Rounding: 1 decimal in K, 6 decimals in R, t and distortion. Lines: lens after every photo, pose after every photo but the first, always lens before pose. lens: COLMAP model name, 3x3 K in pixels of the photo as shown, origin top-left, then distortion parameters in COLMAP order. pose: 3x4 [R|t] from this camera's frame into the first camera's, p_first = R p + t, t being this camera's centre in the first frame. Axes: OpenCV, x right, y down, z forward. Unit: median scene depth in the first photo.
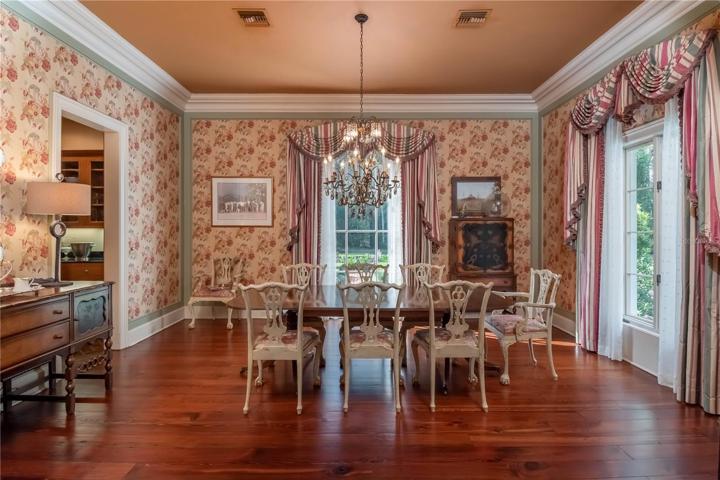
lens RADIAL K [[360.8, 0, 358.6], [0, 360.8, 229.1], [0, 0, 1]] dist [0.001226, -0.000356]
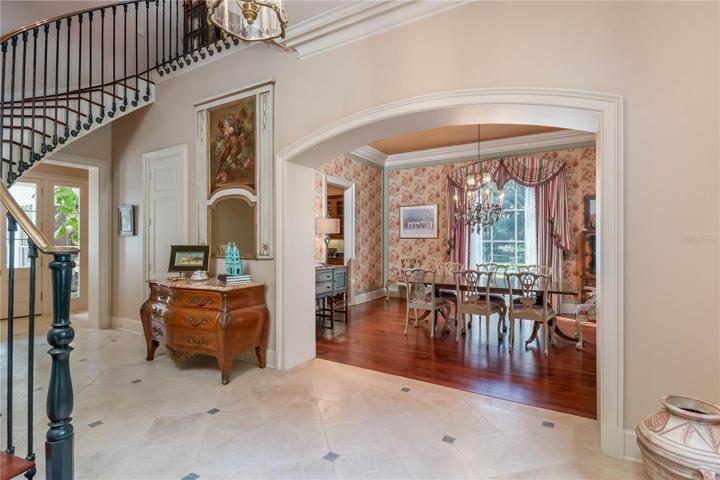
lens RADIAL K [[360.8, 0, 358.6], [0, 360.8, 229.1], [0, 0, 1]] dist [0.001226, -0.000356]
pose [[0.847065, -0.015670, -0.531258, 0.271241], [0.001846, 0.999646, -0.026542, -0.005313], [0.531486, 0.021502, 0.846794, -0.416946]]
